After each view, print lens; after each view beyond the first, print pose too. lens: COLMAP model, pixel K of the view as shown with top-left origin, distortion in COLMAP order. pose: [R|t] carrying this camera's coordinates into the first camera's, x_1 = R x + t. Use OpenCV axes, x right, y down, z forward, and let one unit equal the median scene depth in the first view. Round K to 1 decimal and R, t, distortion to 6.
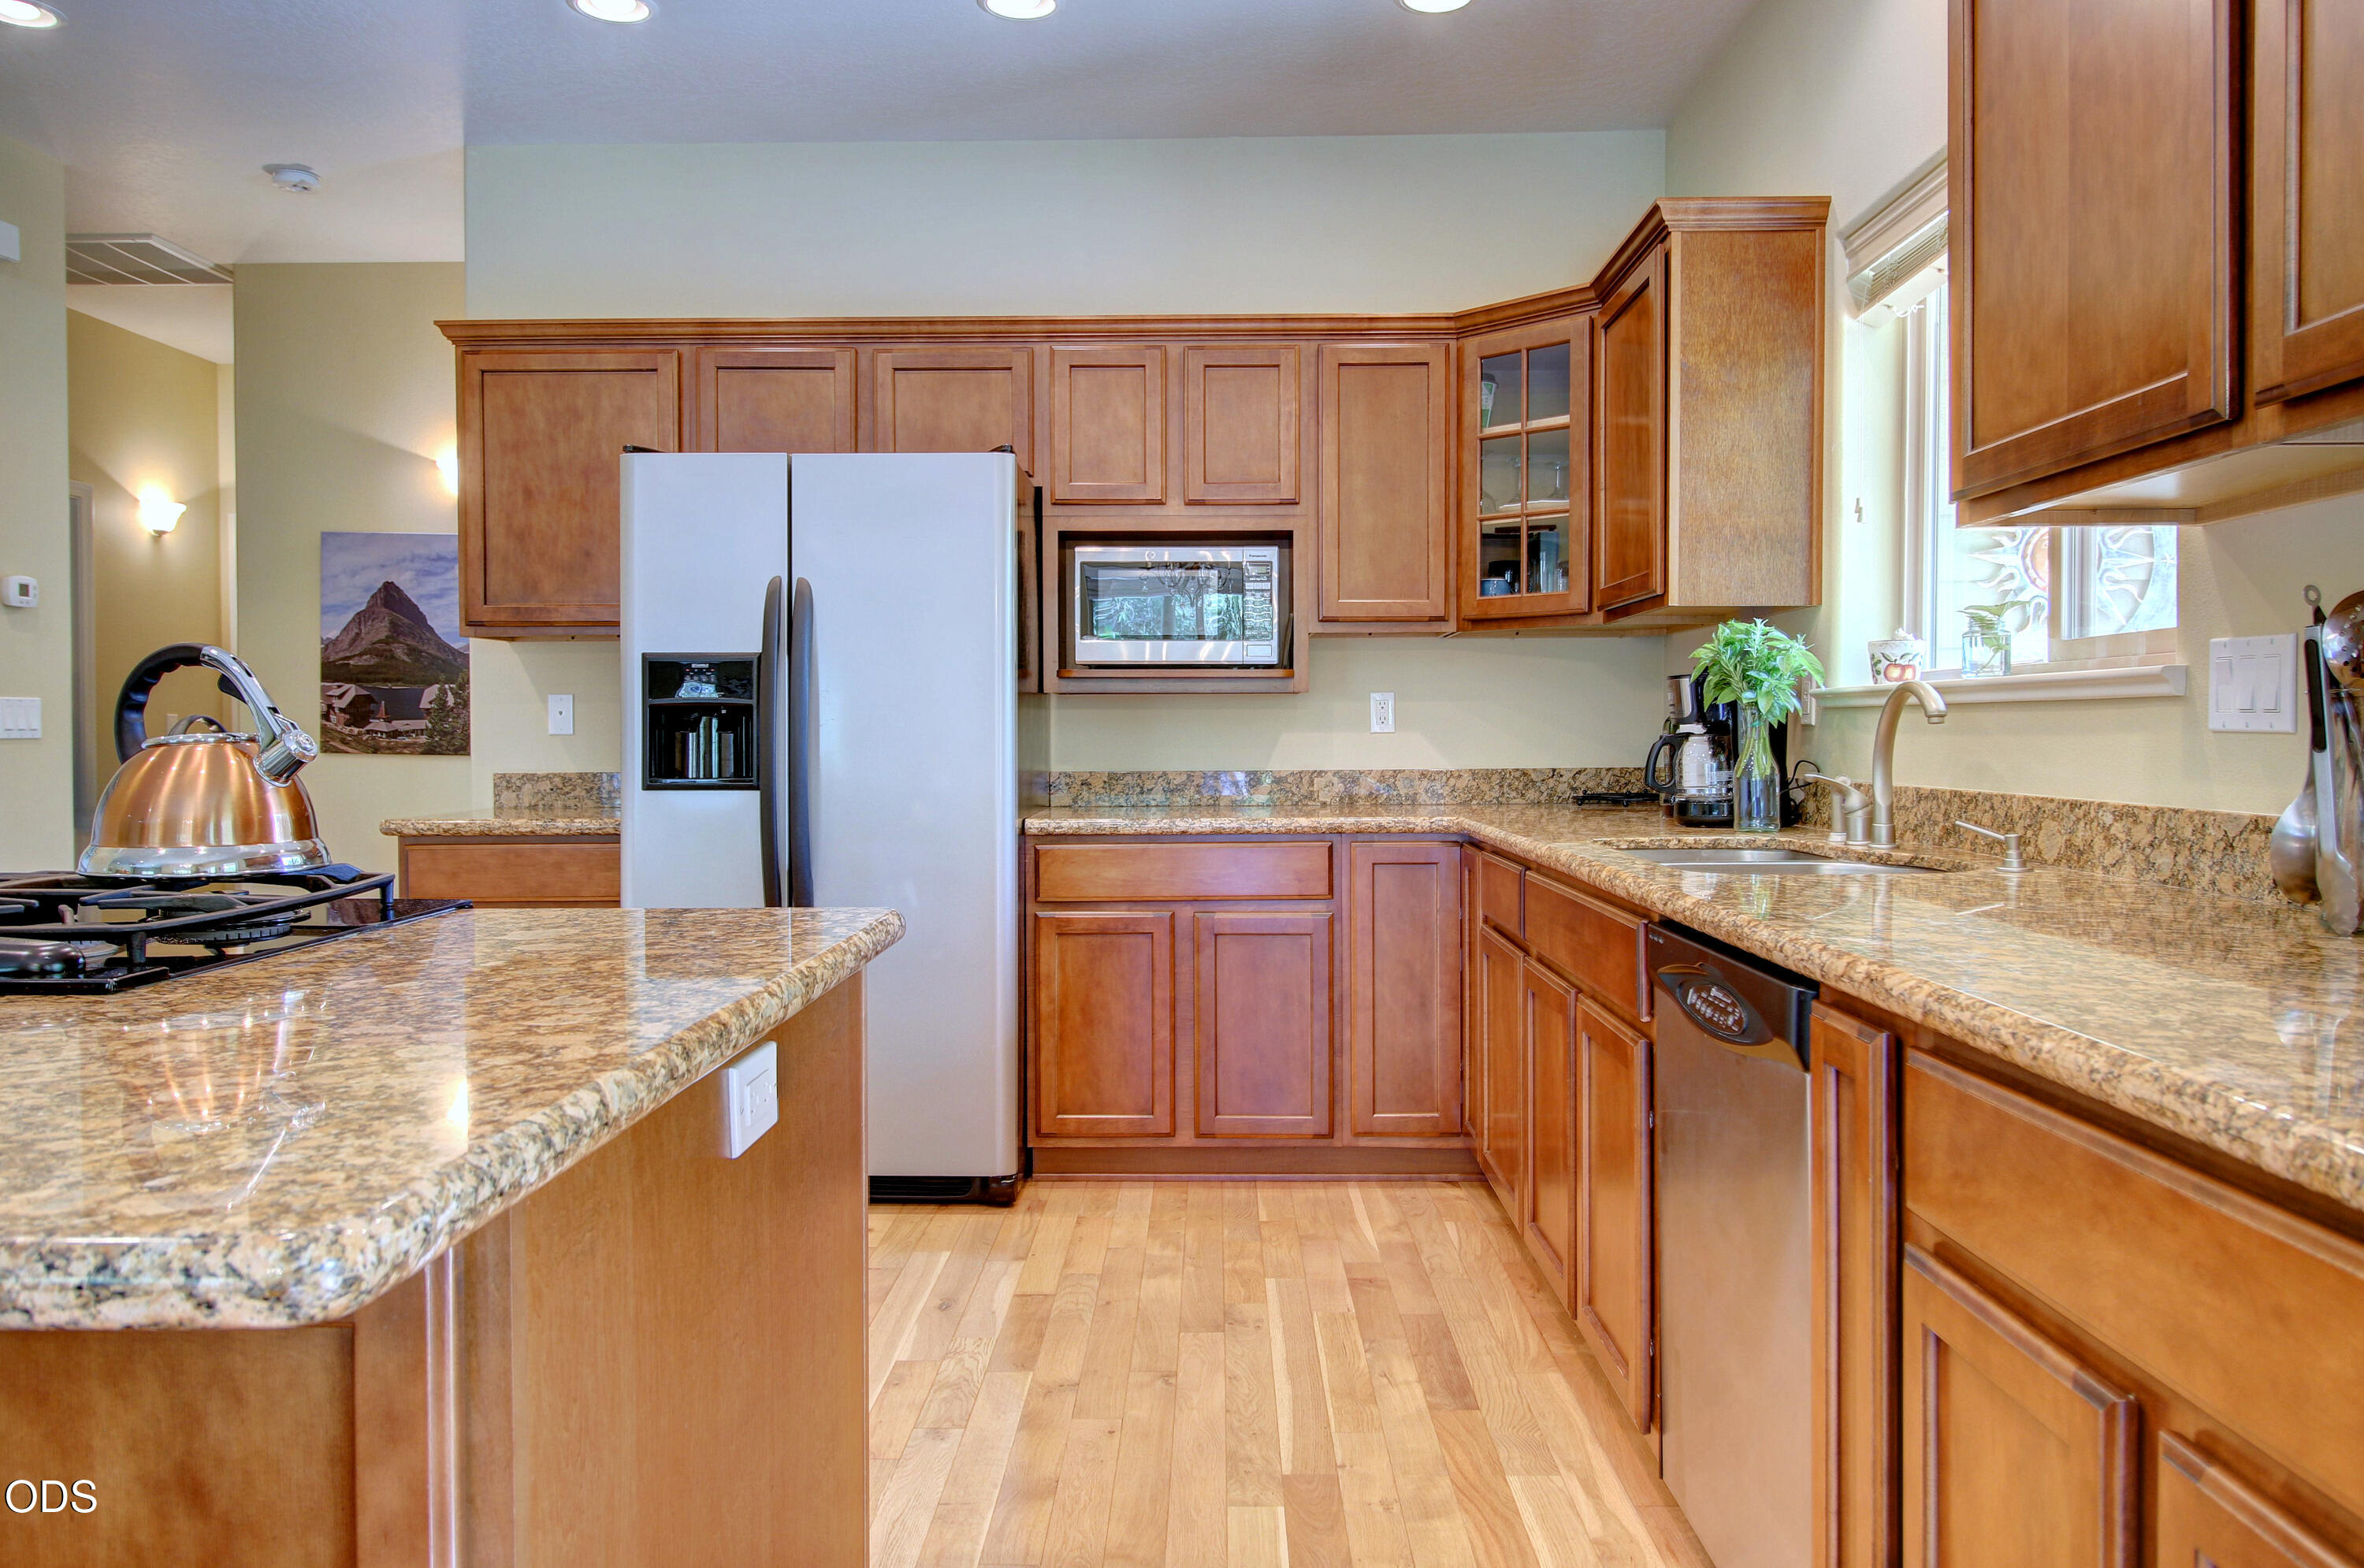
lens RADIAL K [[1687.6, 0, 1186.6], [0, 1687.6, 766.5], [0, 0, 1]] dist [0.018362, -0.009704]
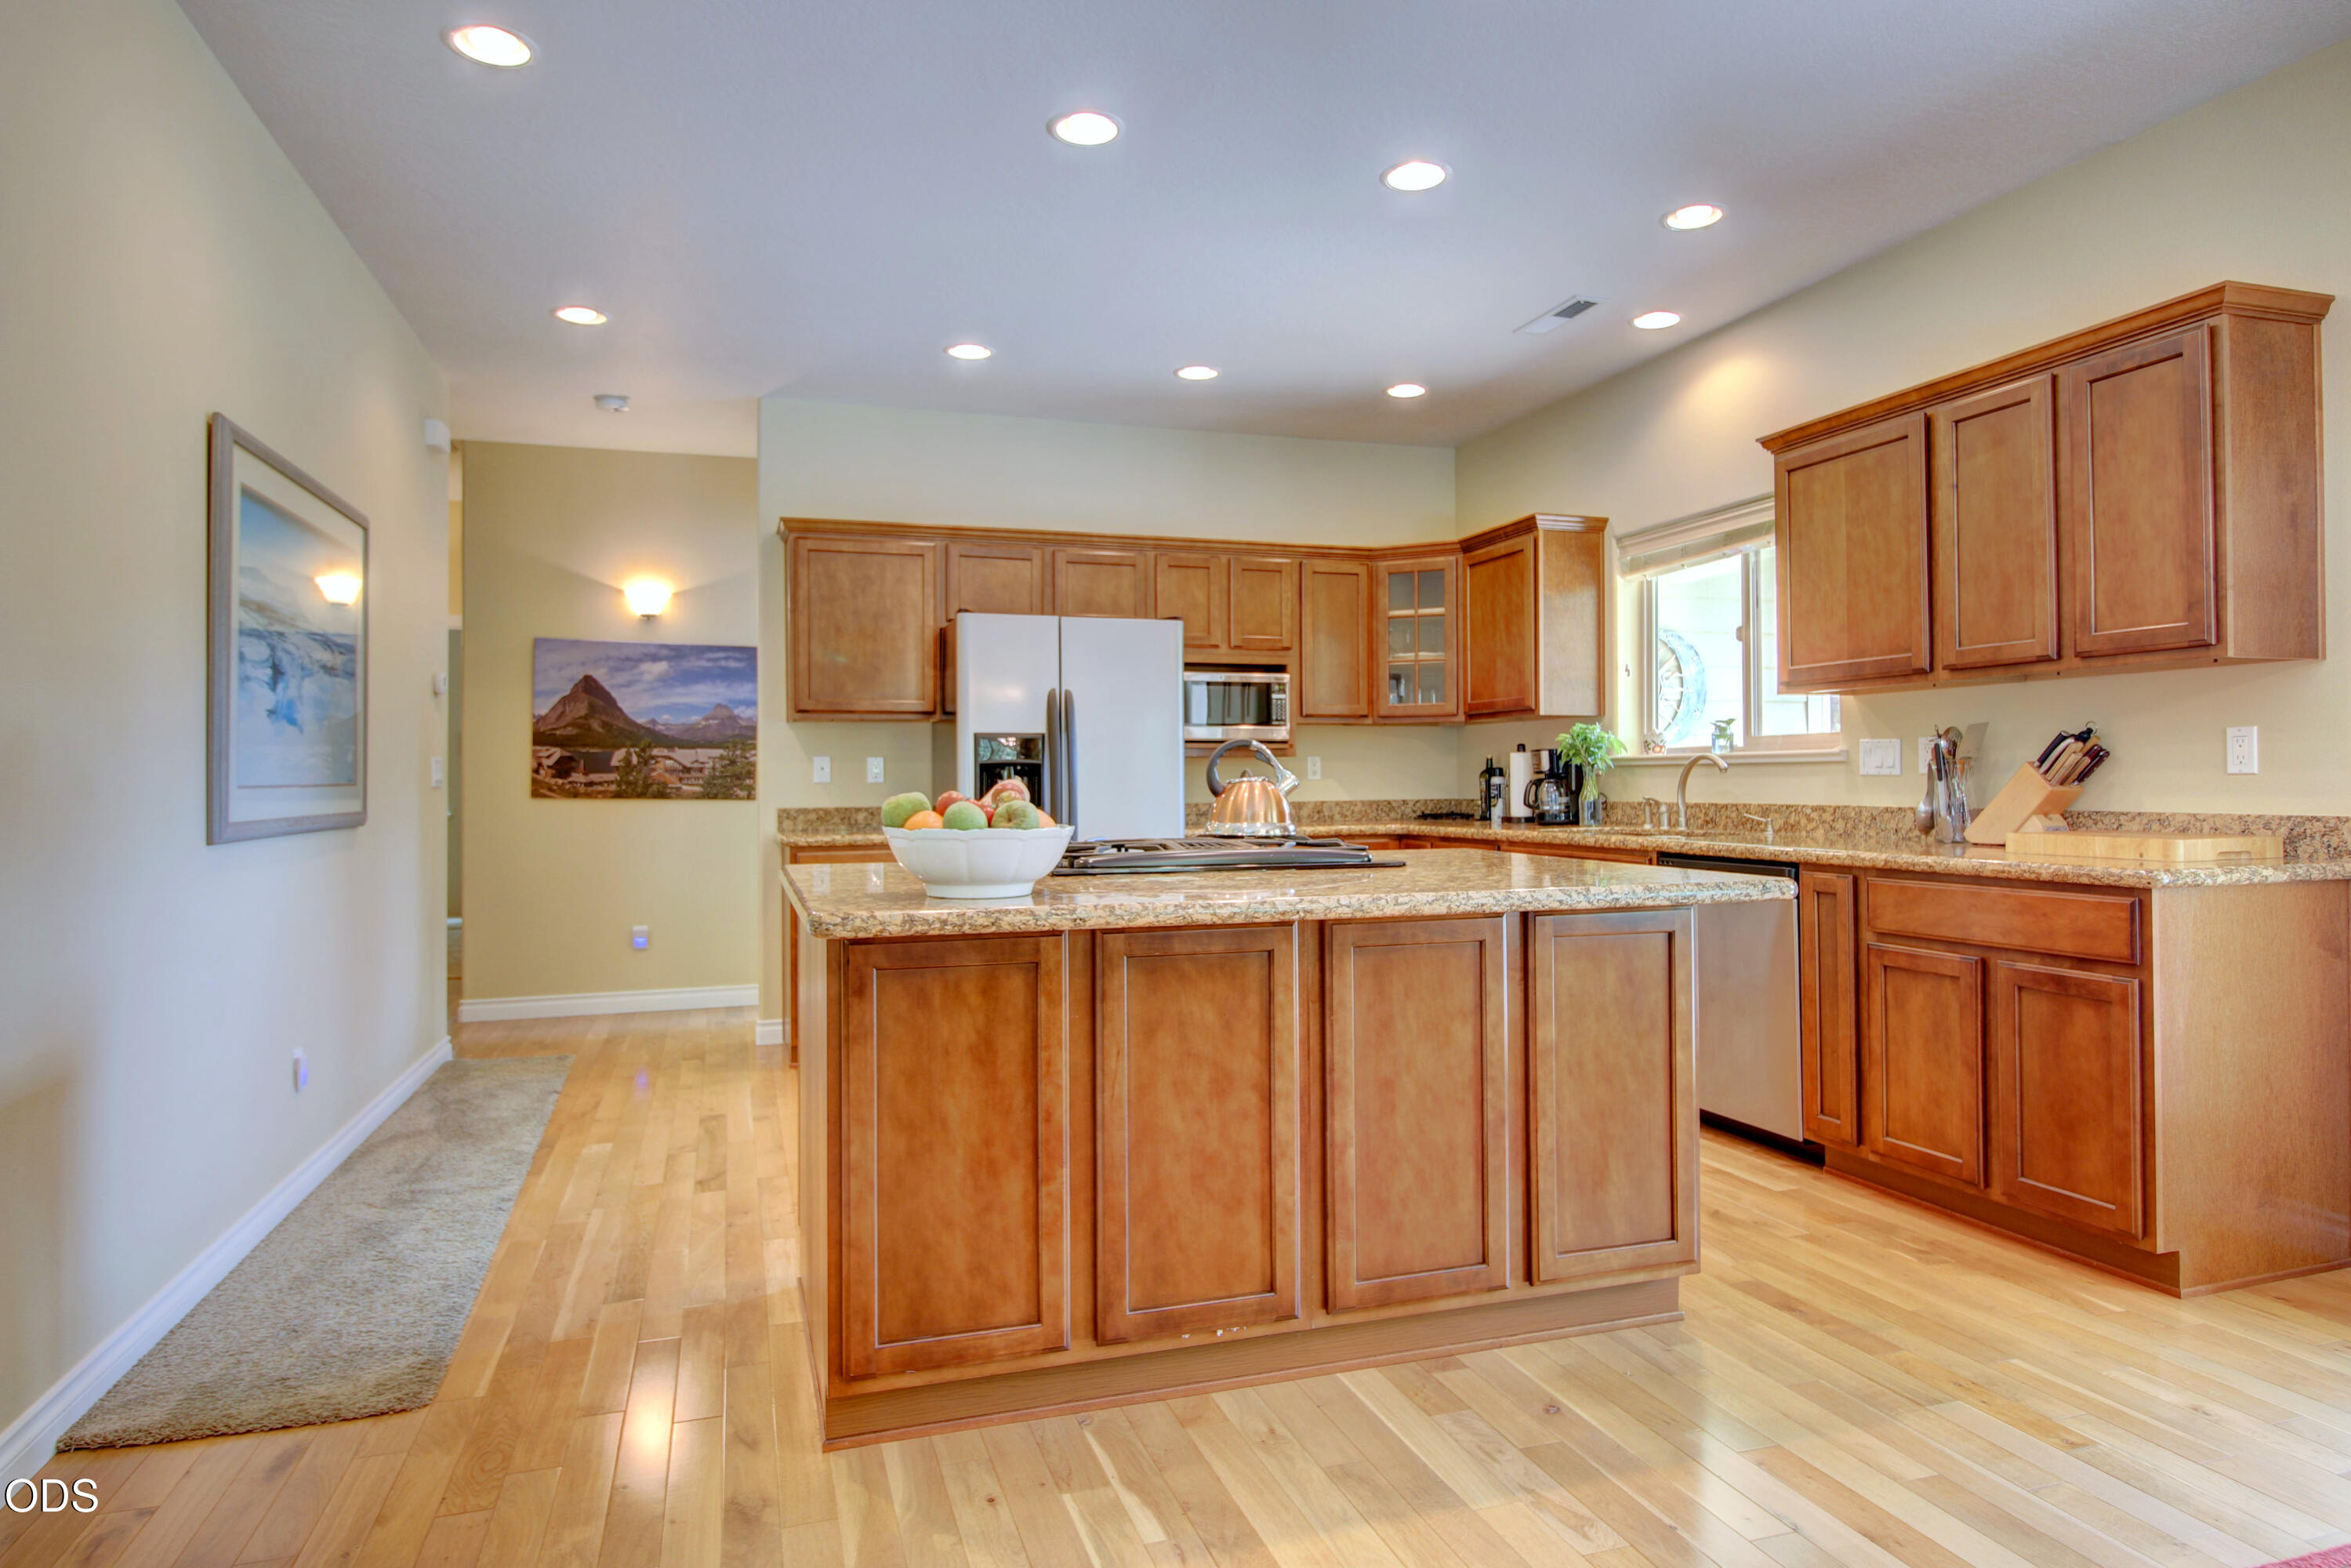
lens RADIAL K [[1378.2, 0, 1184.3], [0, 1378.2, 768.9], [0, 0, 1]] dist [0.008592, -0.010291]
pose [[0.943444, -0.000094, 0.331531, -0.548224], [0.010697, 0.999488, -0.030156, 0.011343], [-0.331359, 0.031997, 0.942962, -0.331873]]
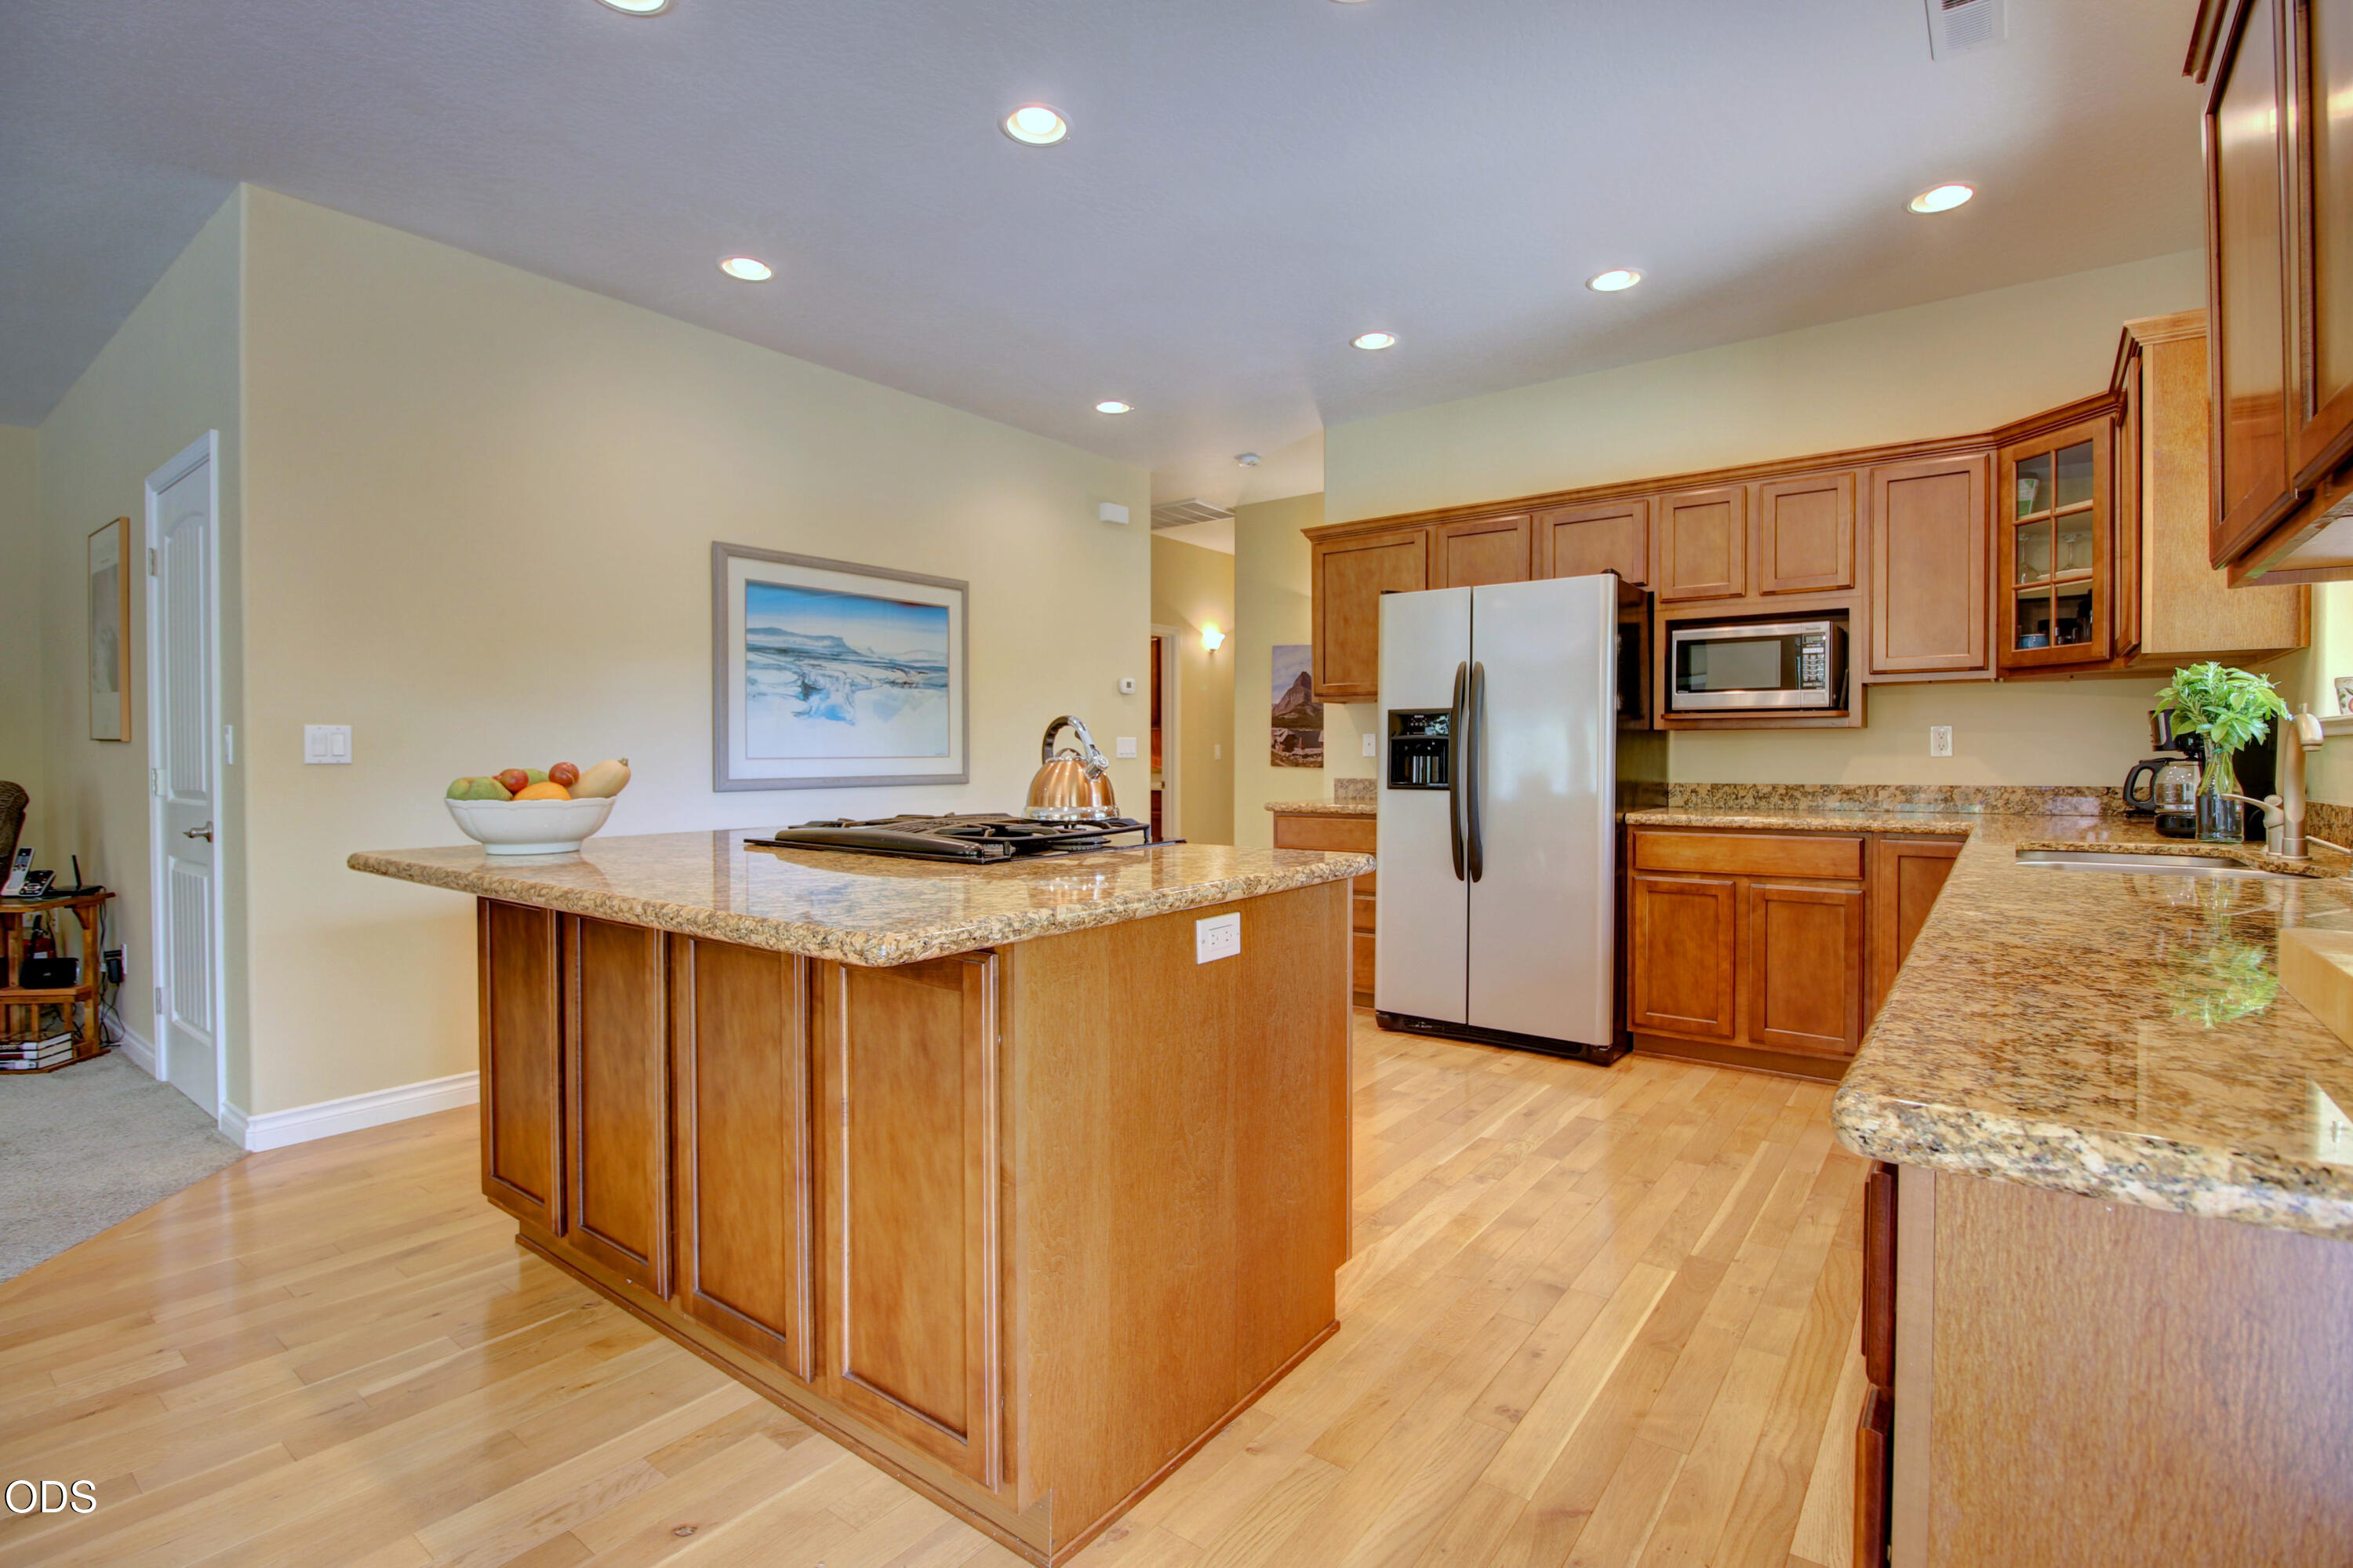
lens RADIAL K [[1100.0, 0, 1182.3], [0, 1100.0, 772.2], [0, 0, 1]] dist [-0.000166, -0.011612]
pose [[0.809091, 0.011012, -0.587580, 0.159992], [-0.013673, 0.999907, -0.000088, -0.000283], [0.587524, 0.008105, 0.809166, -0.029952]]
